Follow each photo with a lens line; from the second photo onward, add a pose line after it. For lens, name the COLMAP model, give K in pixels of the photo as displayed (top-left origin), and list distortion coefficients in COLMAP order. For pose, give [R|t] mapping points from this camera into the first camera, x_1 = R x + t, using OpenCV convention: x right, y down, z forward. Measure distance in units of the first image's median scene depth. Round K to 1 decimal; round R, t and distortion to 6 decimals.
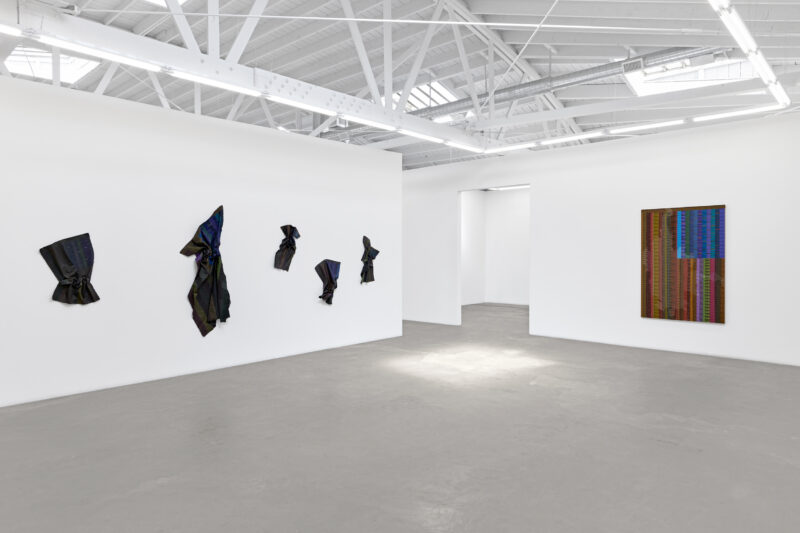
lens RADIAL K [[517.4, 0, 390.9], [0, 517.4, 252.4], [0, 0, 1]] dist [-0.007238, -0.000341]
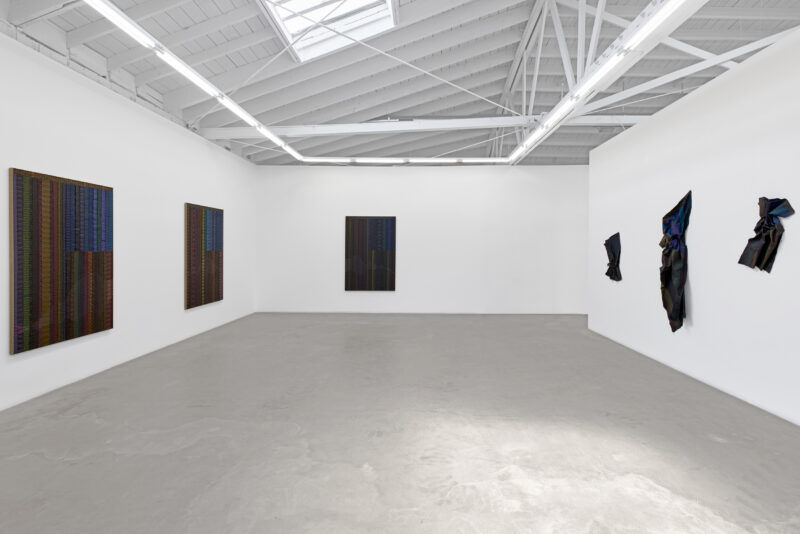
lens RADIAL K [[382.0, 0, 425.9], [0, 382.0, 250.5], [0, 0, 1]] dist [0.002598, -0.001677]
pose [[-0.702623, 0.004729, -0.711547, 0.417324], [0.005264, 0.999985, 0.001448, 0.008019], [0.711543, -0.002728, -0.702637, 1.056395]]
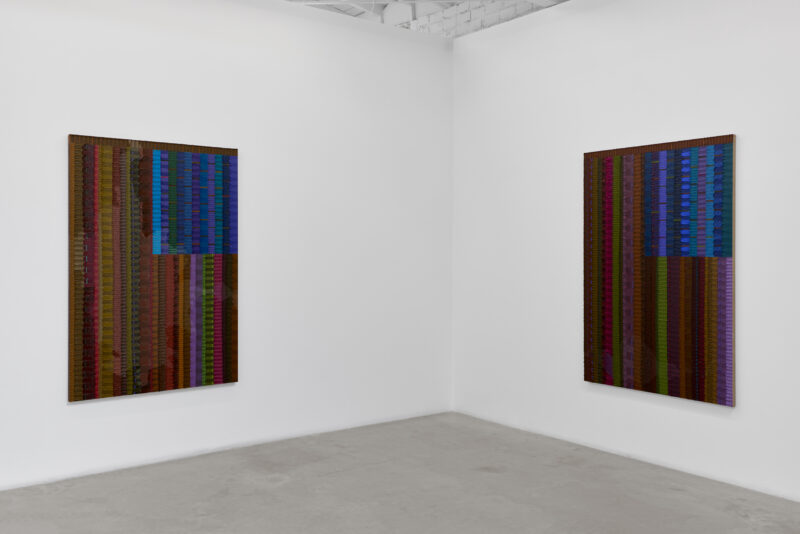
lens RADIAL K [[763.4, 0, 403.6], [0, 763.4, 244.6], [0, 0, 1]] dist [0.010611, 0.000000]
pose [[0.134184, 0.003998, 0.990948, -0.076896], [-0.008844, 0.999957, -0.002837, 0.002835], [-0.990917, -0.008384, 0.134214, 0.710044]]
